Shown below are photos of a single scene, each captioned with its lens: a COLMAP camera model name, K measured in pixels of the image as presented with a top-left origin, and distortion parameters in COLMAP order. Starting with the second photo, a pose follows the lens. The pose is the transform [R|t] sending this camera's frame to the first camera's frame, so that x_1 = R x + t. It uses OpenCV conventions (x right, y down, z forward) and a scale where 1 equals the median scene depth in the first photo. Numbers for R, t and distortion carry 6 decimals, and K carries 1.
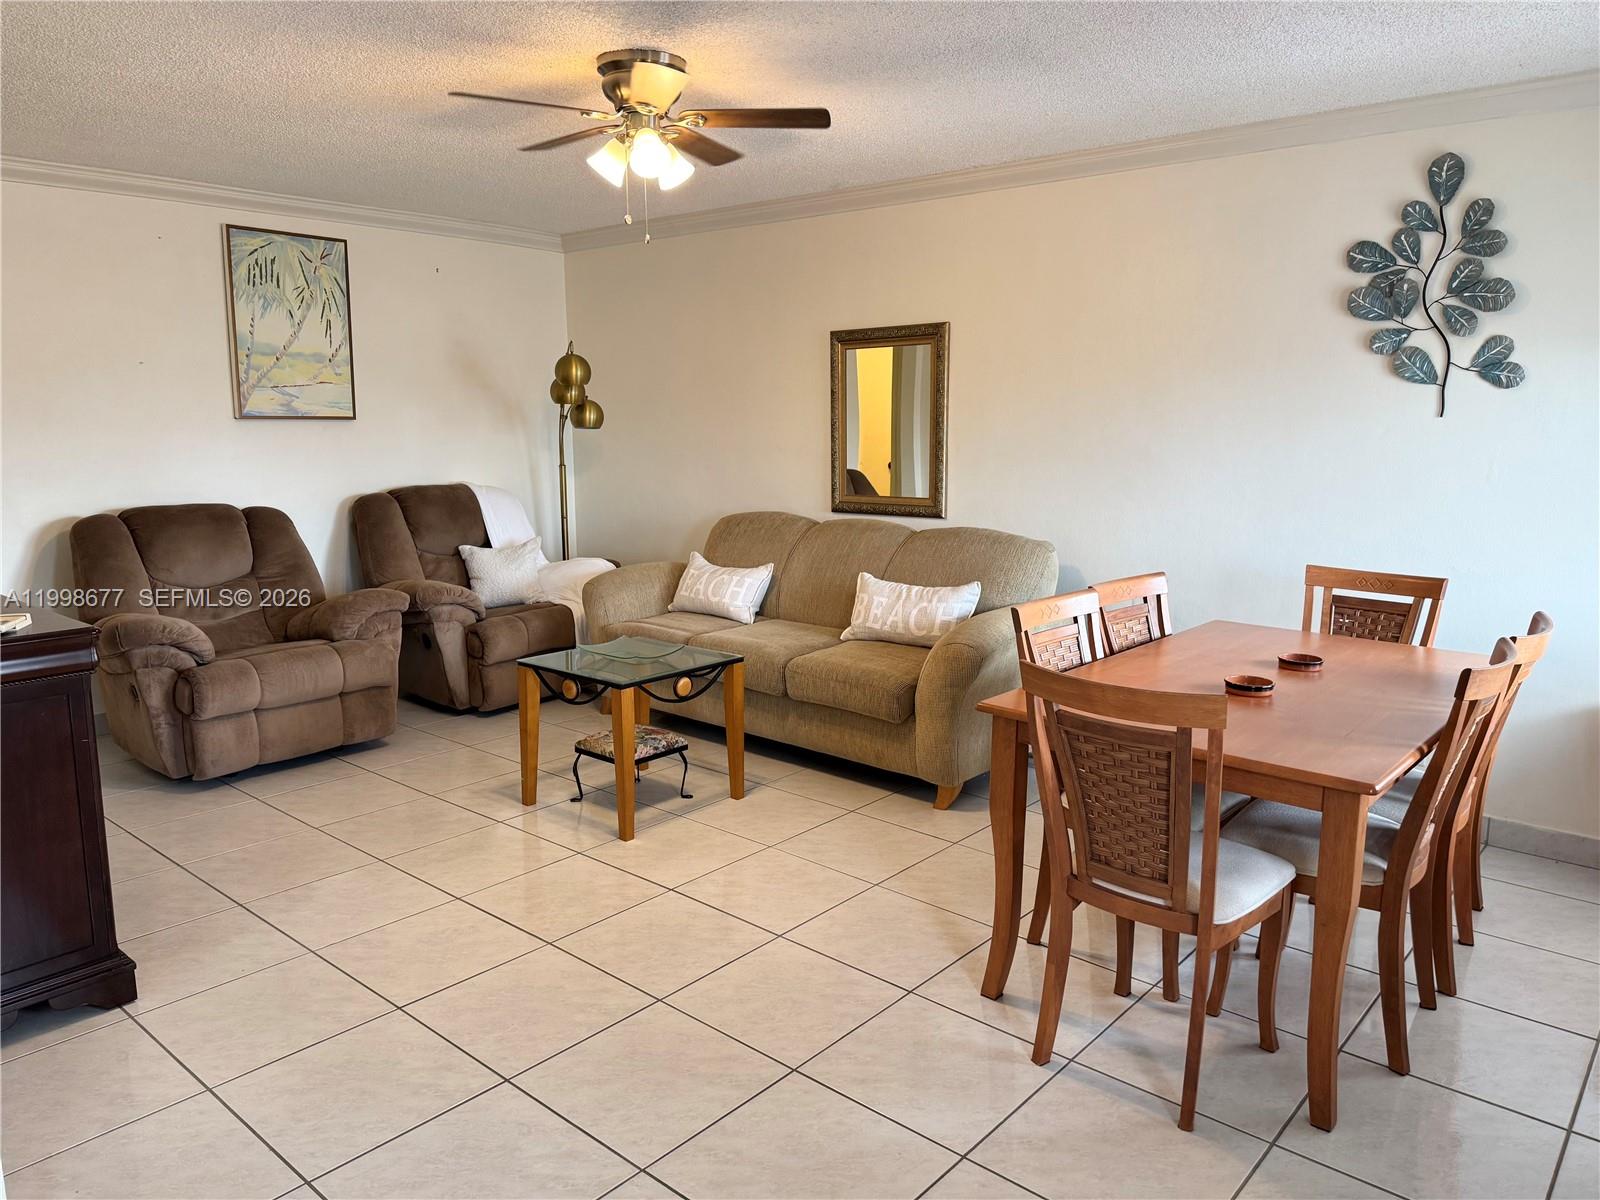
lens RADIAL K [[1133.5, 0, 796.6], [0, 1133.5, 602.9], [0, 0, 1]] dist [0.050354, -0.095113]
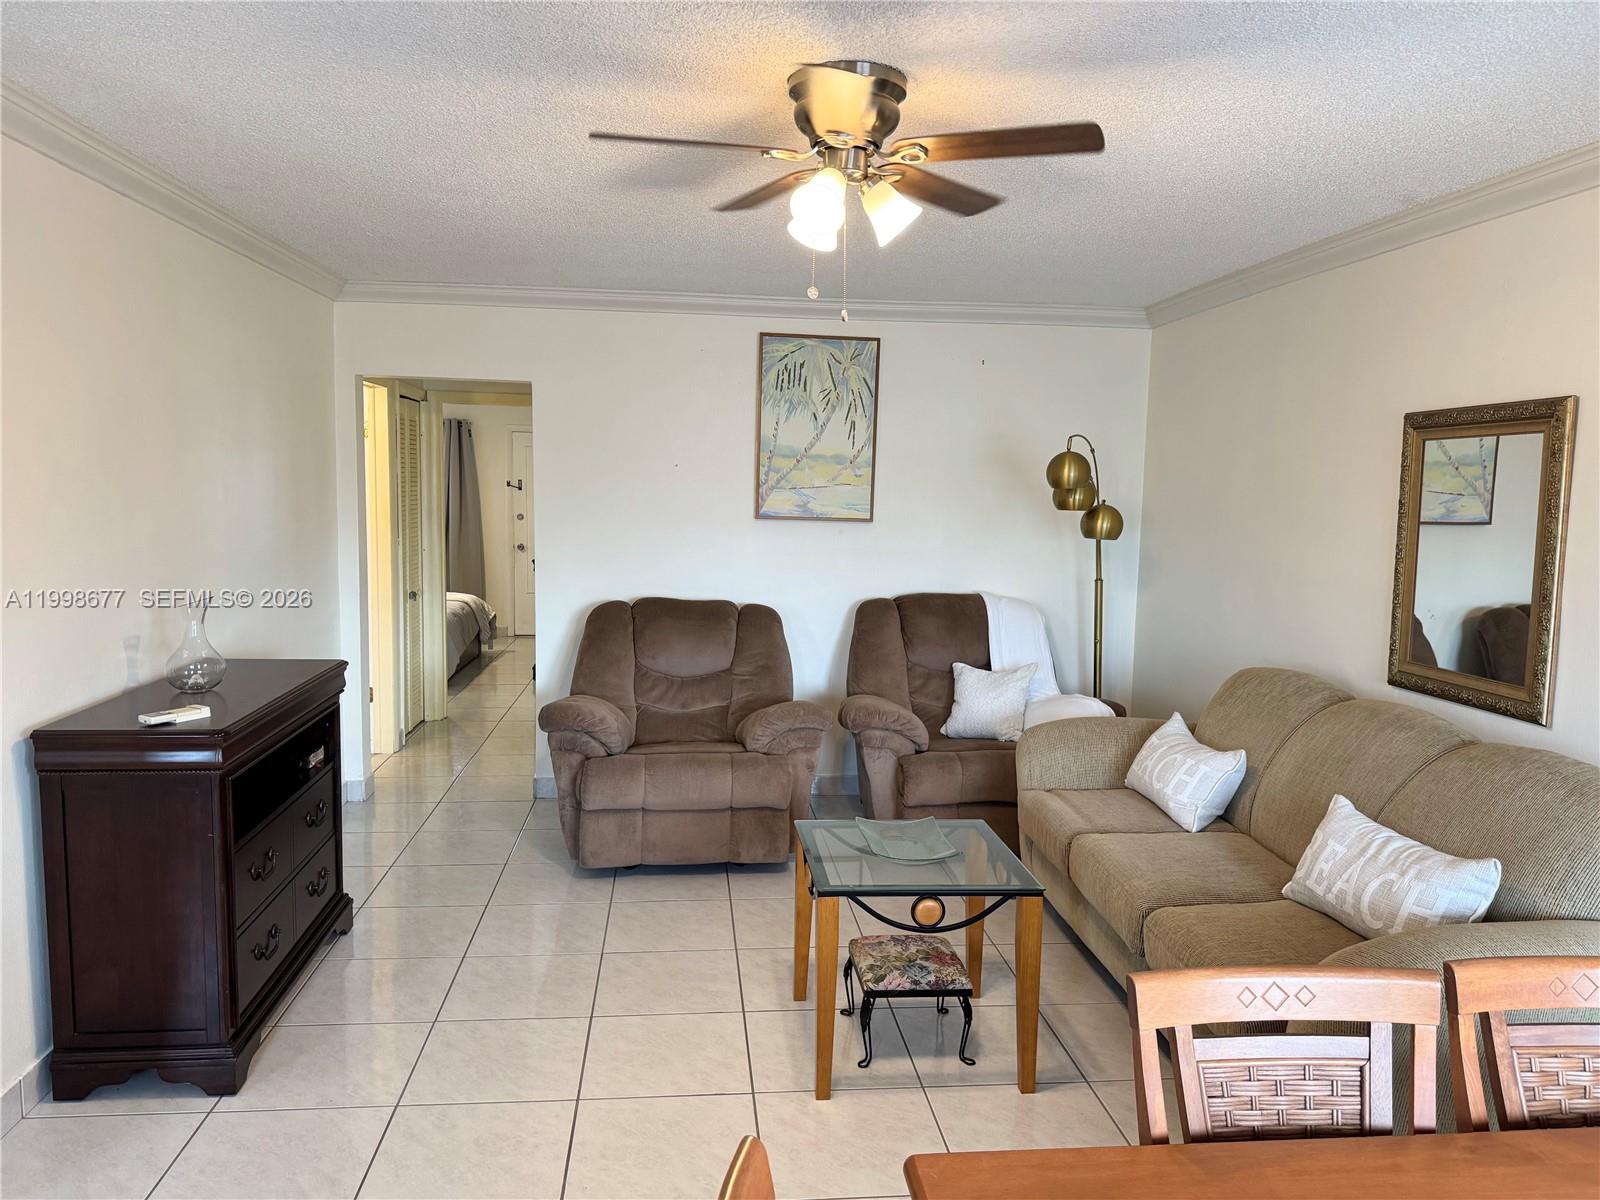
lens RADIAL K [[1101.7, 0, 775.2], [0, 1101.7, 606.0], [0, 0, 1]] dist [0.119948, -0.204805]
pose [[0.723200, 0.086902, -0.685149, 0.222069], [-0.131898, 0.991171, -0.013506, -0.072438], [0.677926, 0.100137, 0.728278, 0.293925]]
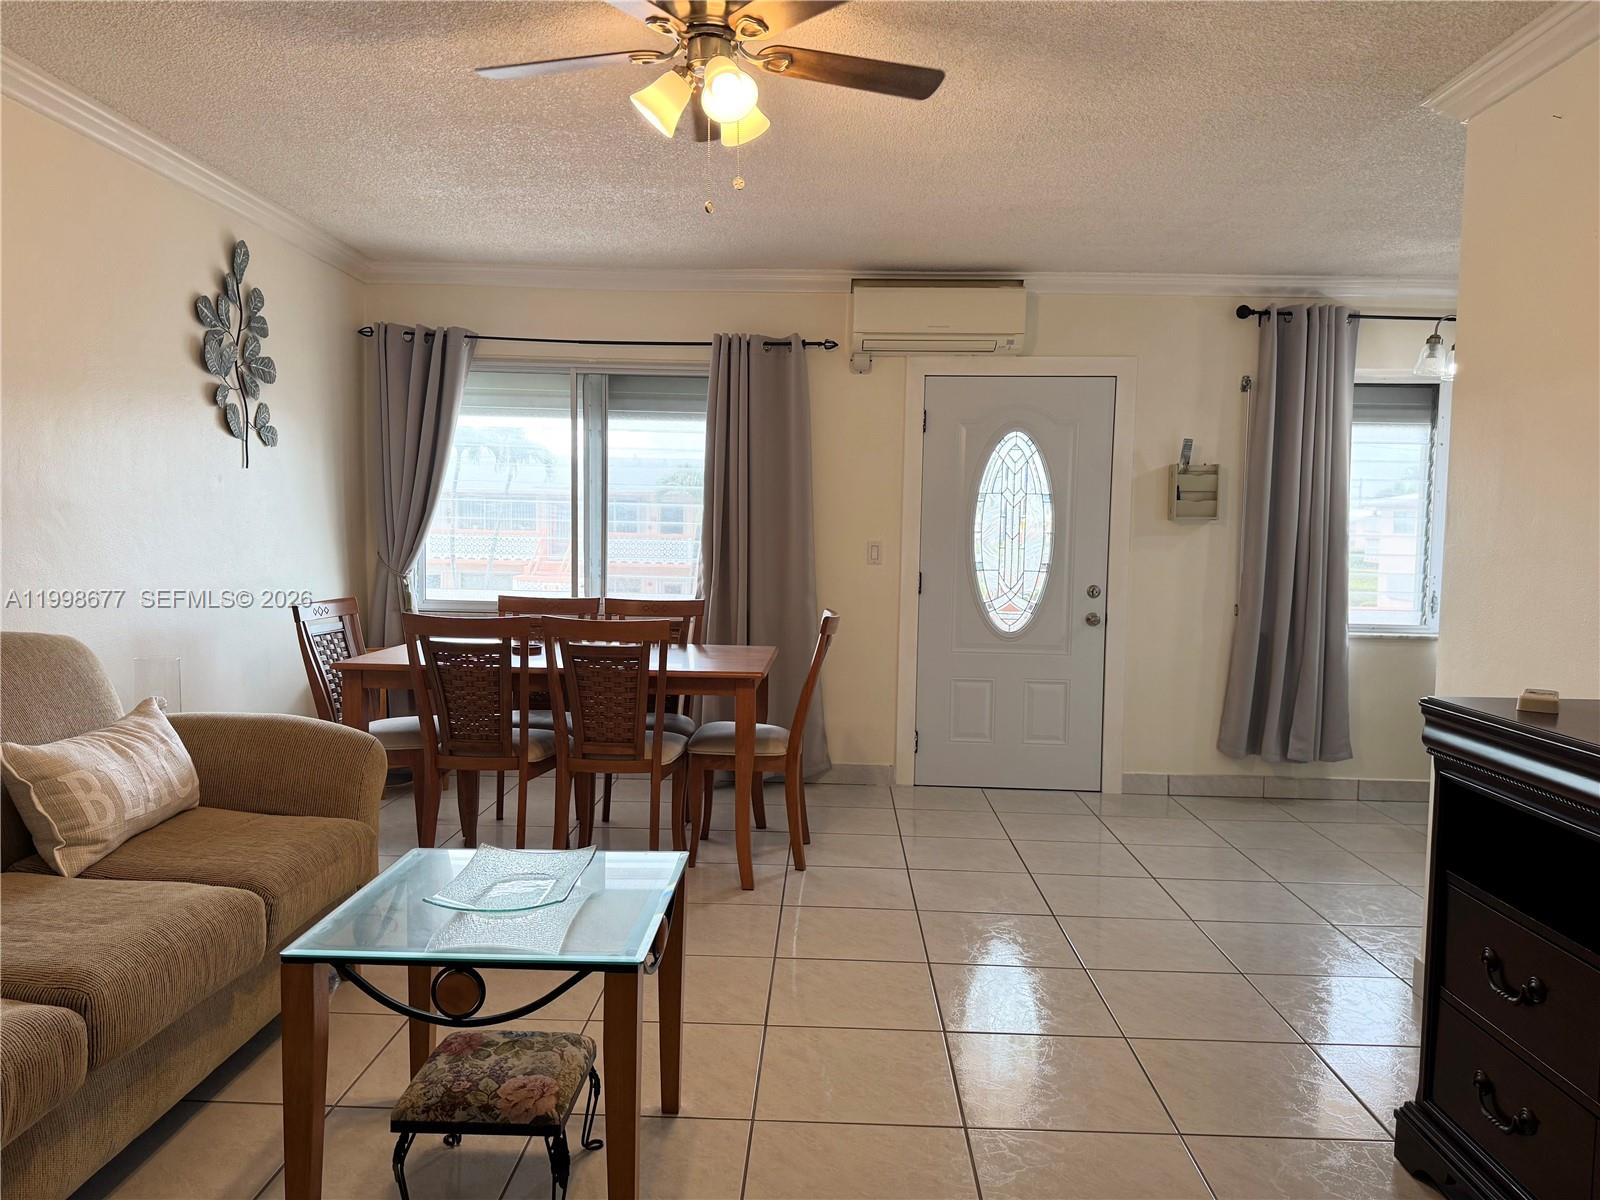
lens RADIAL K [[1133.5, 0, 796.6], [0, 1133.5, 602.9], [0, 0, 1]] dist [0.050354, -0.095113]
pose [[-0.646424, -0.068253, 0.759919, -0.471358], [0.104313, 0.978732, 0.176640, -0.122556], [-0.755814, 0.193453, -0.625556, 0.928298]]
